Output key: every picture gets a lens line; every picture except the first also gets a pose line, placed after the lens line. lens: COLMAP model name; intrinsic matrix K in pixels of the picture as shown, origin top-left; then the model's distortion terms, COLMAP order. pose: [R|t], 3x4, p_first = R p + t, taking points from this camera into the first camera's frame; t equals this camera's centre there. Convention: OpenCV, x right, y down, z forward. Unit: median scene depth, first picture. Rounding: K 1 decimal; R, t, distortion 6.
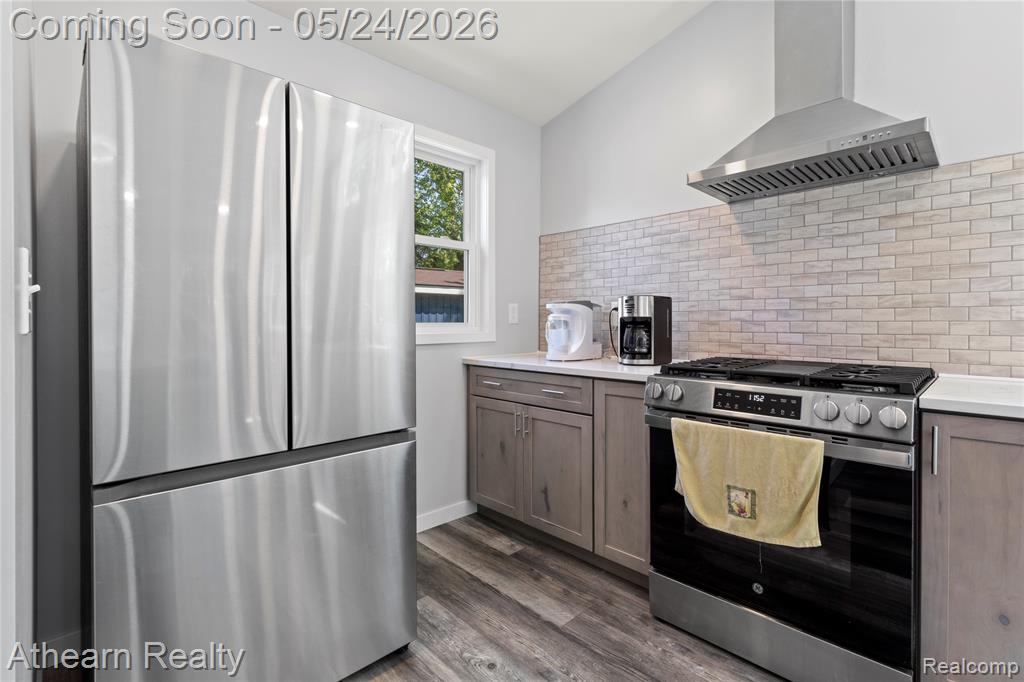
lens RADIAL K [[475.1, 0, 510.6], [0, 475.1, 332.1], [0, 0, 1]] dist [0.002352, 0.000309]
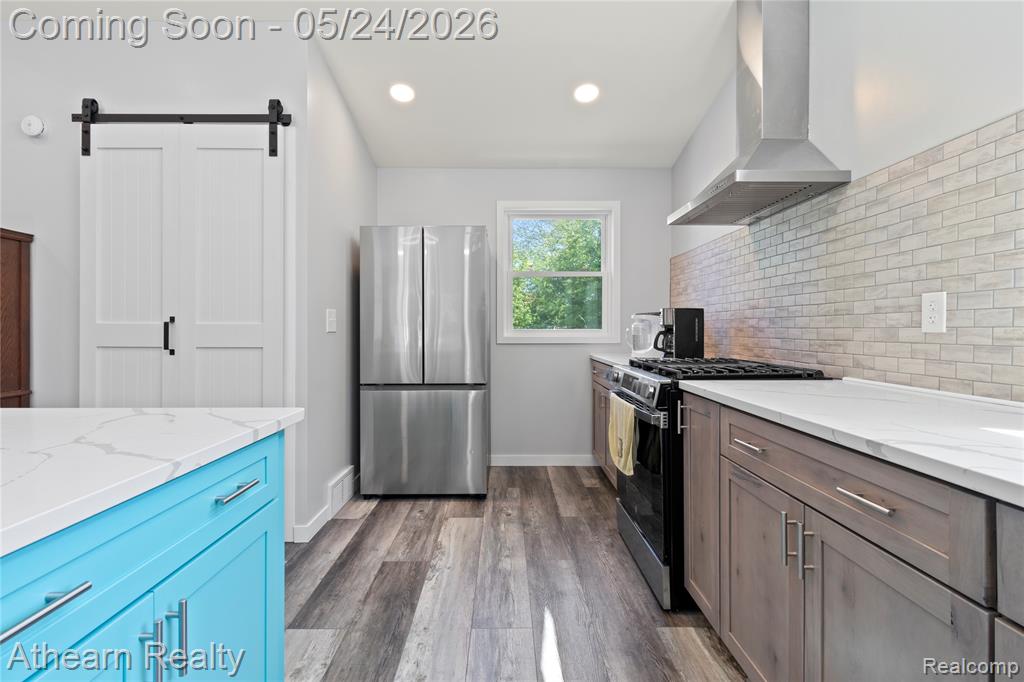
lens RADIAL K [[475.1, 0, 508.6], [0, 475.1, 338.4], [0, 0, 1]] dist [0.002352, 0.000309]
pose [[0.717403, 0.013454, -0.696529, 1.037706], [-0.013056, 0.999898, 0.005867, 0.003934], [0.696536, 0.004885, 0.717505, -0.276917]]
